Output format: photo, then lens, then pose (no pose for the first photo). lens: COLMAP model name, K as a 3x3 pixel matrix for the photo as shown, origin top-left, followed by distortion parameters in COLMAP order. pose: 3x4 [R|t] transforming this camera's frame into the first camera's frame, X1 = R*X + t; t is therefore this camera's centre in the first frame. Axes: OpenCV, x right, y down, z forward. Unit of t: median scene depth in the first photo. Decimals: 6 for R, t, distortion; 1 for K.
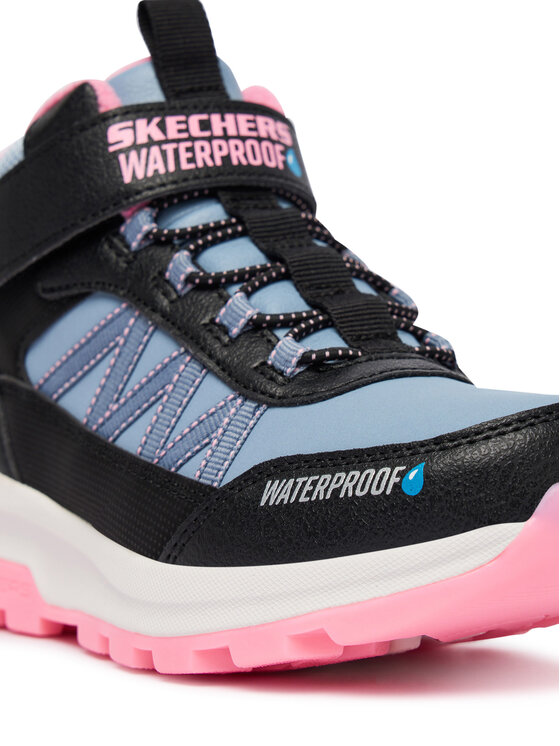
lens RADIAL K [[2099.5, 0, 279.9], [0, 2099.5, 370.6], [0, 0, 1]] dist [0.163080, 0.000000]
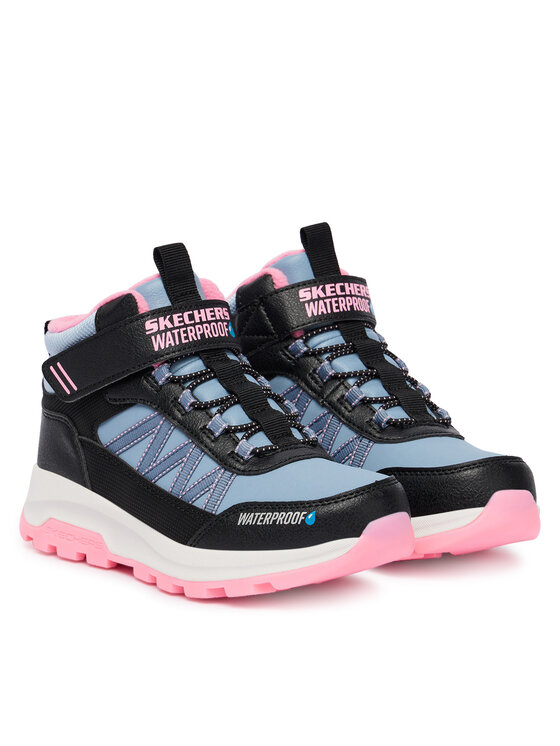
lens RADIAL K [[2209.4, 0, 280.1], [0, 2209.4, 373.8], [0, 0, 1]] dist [-0.046643, 0.000000]
pose [[0.989663, -0.005620, 0.143303, -0.269134], [-0.012788, 0.991793, 0.127209, -0.352299], [-0.142841, -0.127727, 0.981469, -1.146619]]
